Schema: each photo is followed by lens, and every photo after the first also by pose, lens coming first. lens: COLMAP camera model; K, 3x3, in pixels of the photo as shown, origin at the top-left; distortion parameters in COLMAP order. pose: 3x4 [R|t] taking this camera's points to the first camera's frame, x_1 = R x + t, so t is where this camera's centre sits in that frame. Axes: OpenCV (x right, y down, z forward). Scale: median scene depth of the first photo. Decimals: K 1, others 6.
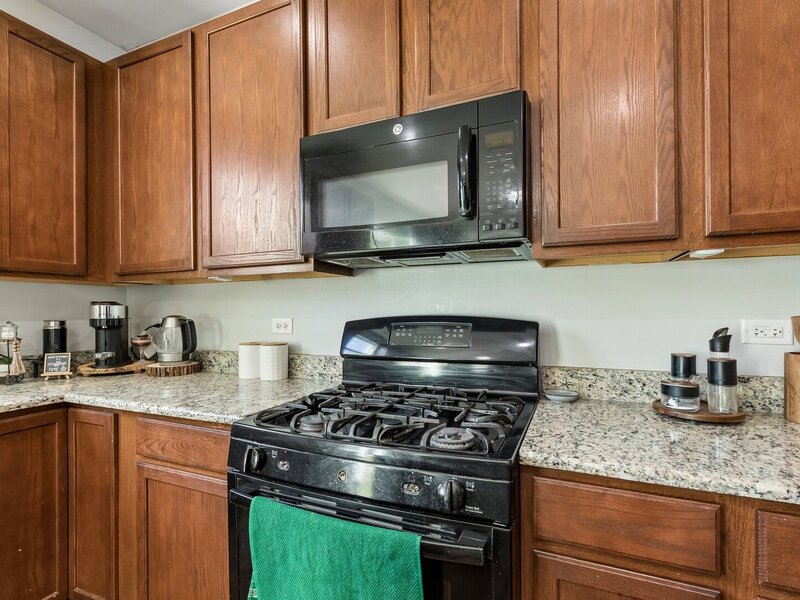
lens RADIAL K [[408.9, 0, 394.4], [0, 408.9, 307.2], [0, 0, 1]] dist [0.001925, 0.000359]
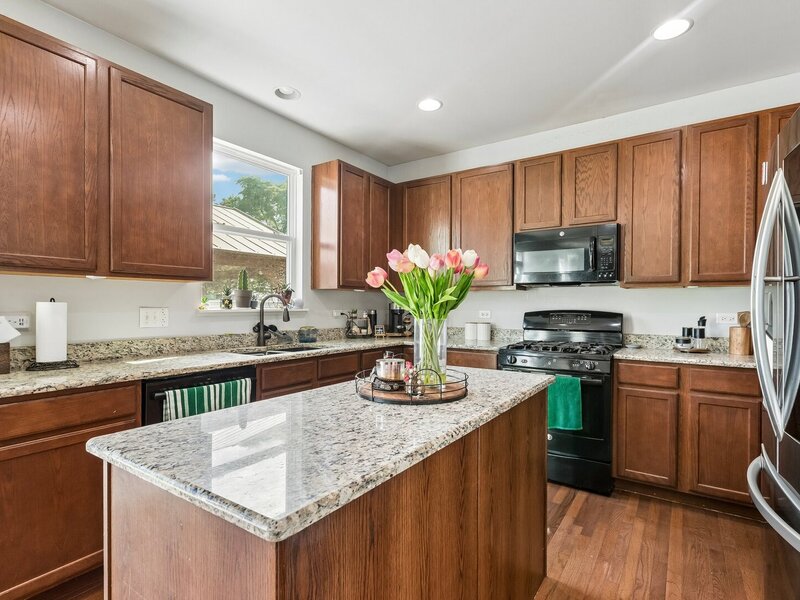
lens RADIAL K [[408.9, 0, 400.4], [0, 408.9, 309.3], [0, 0, 1]] dist [0.001925, 0.000359]
pose [[0.984149, 0.012969, -0.176870, -0.544989], [-0.010136, 0.999806, 0.016912, -0.014918], [0.177054, -0.014851, 0.984089, -1.715207]]
